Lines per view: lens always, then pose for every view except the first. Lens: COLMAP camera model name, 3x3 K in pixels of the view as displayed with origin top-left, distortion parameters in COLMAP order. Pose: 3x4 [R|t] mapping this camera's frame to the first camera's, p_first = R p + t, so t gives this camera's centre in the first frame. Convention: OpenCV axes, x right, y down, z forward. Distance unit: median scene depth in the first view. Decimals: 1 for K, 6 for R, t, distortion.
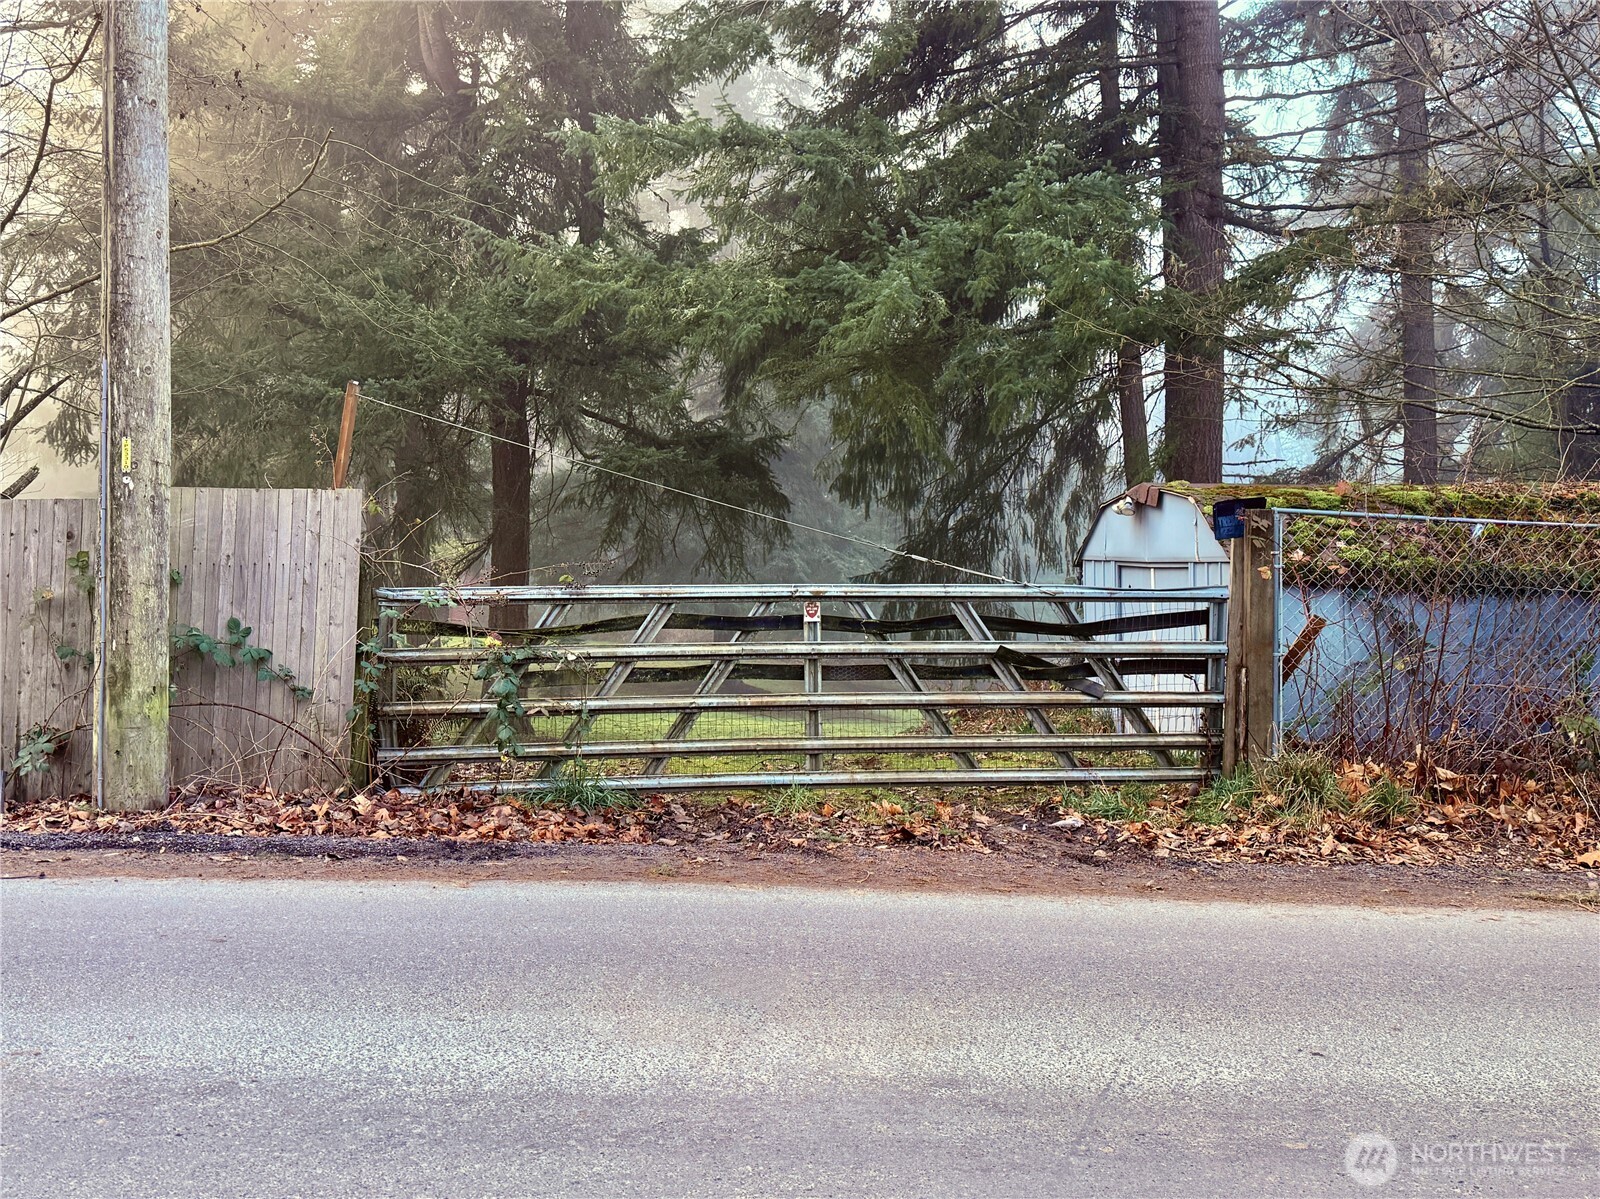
lens RADIAL K [[1302.0, 0, 802.2], [0, 1302.0, 598.8], [0, 0, 1]] dist [0.061628, -0.010460]
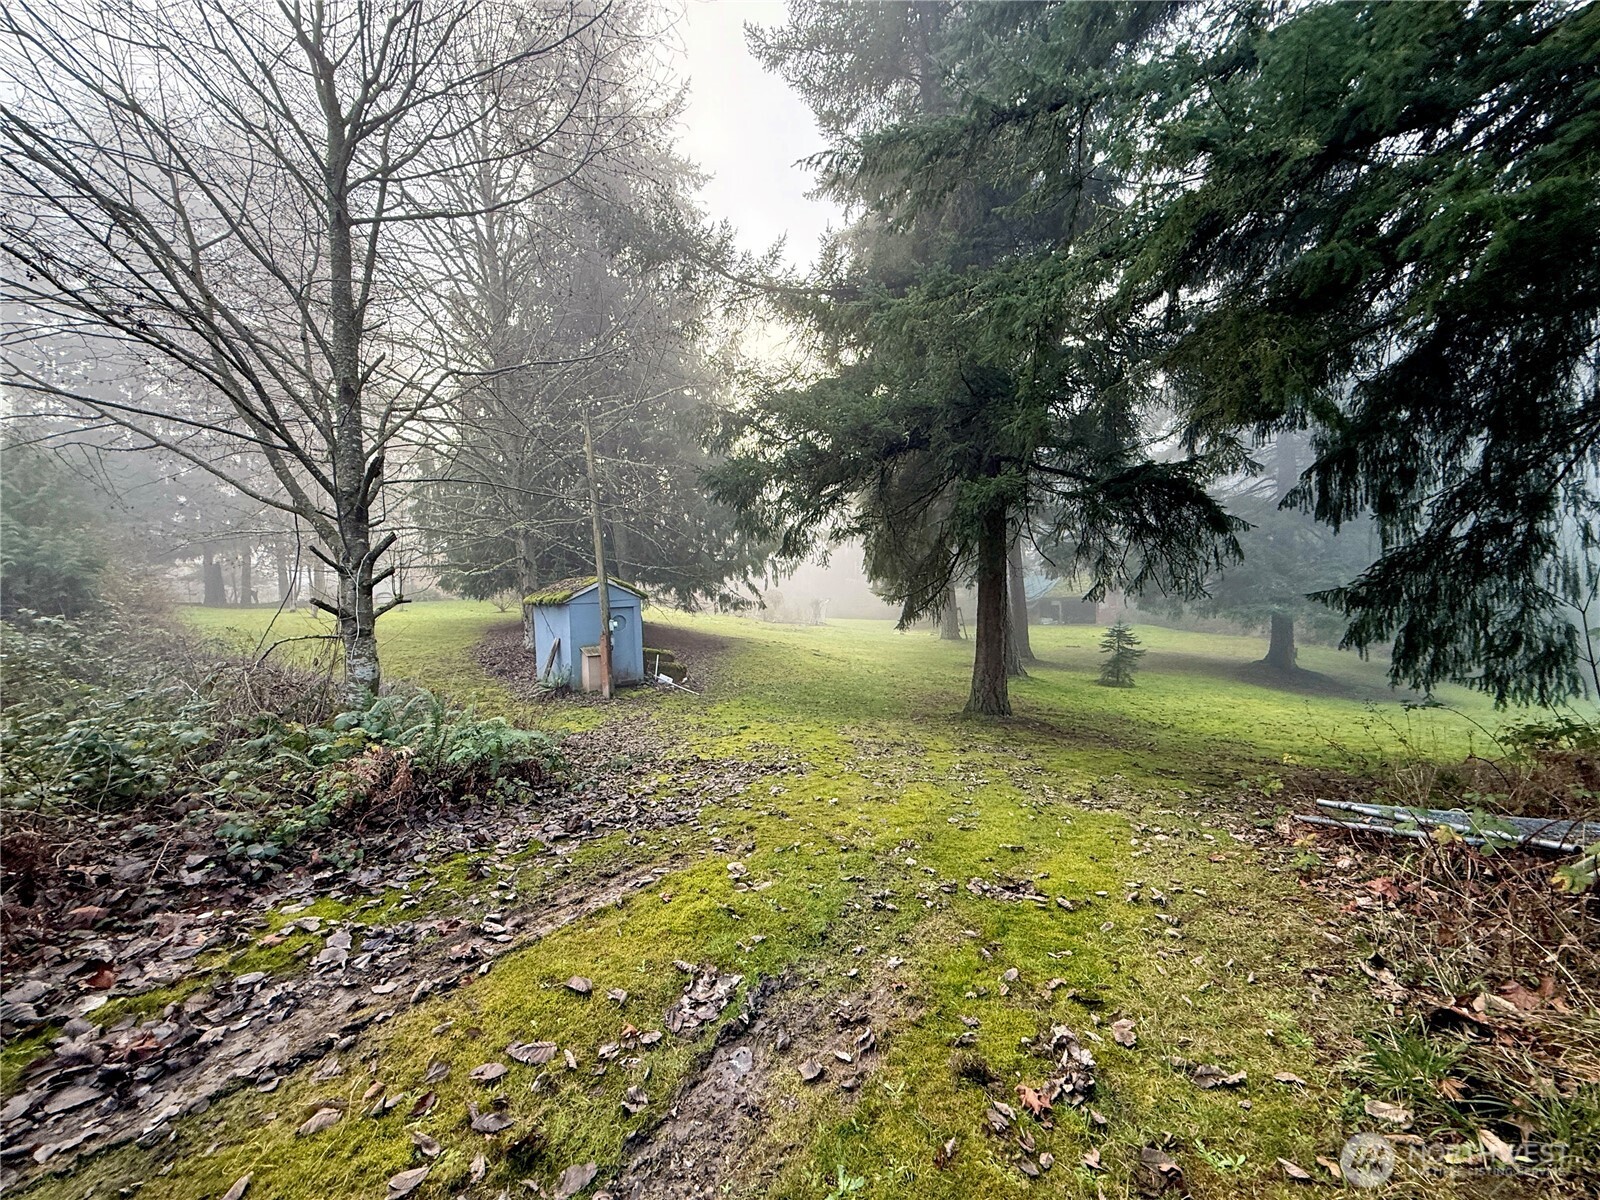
lens RADIAL K [[640.4, 0, 798.0], [0, 640.4, 605.6], [0, 0, 1]] dist [-0.001129, -0.000125]
pose [[0.723831, -0.009662, -0.689909, 0.077956], [0.008413, 0.999951, -0.005178, -0.007544], [0.689926, -0.002056, 0.723877, 0.325959]]
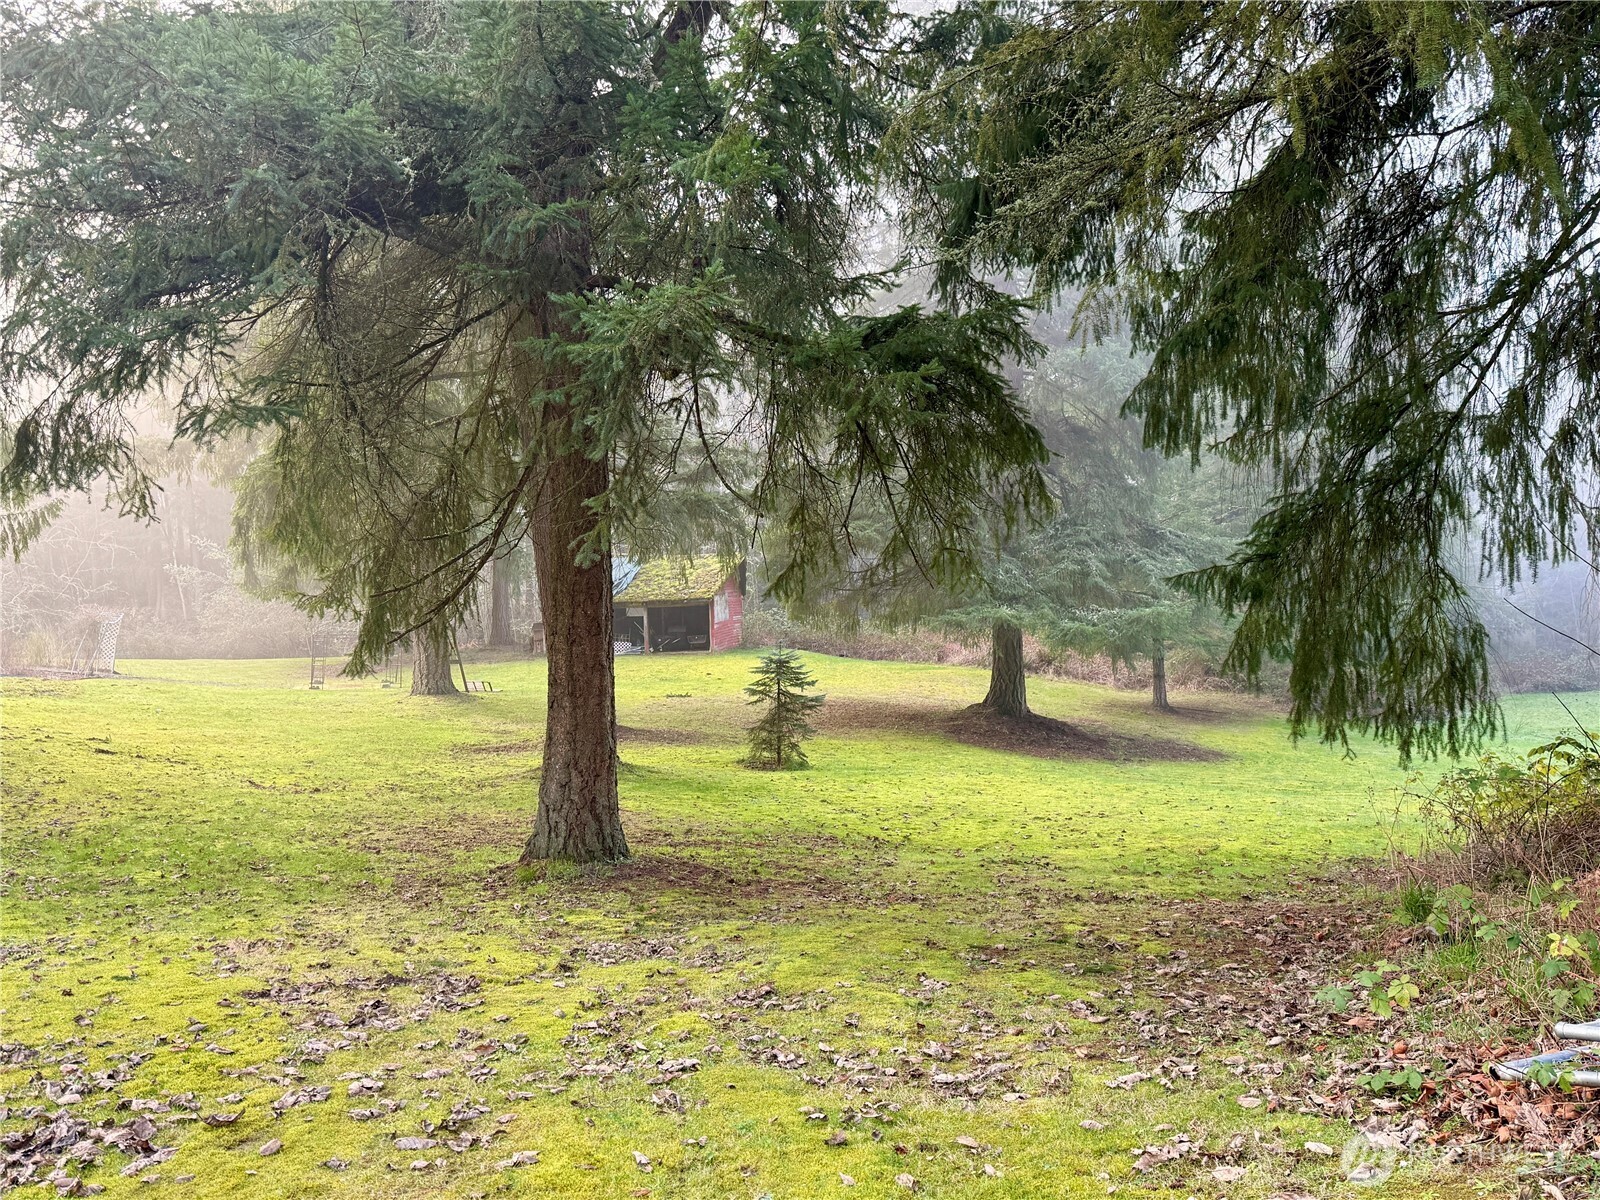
lens RADIAL K [[1302.0, 0, 798.4], [0, 1302.0, 601.4], [0, 0, 1]] dist [0.061628, -0.010460]
pose [[0.971861, -0.032116, -0.233353, 0.012385], [0.030481, 0.999479, -0.010611, -0.005238], [0.233573, 0.003200, 0.972334, 0.379507]]
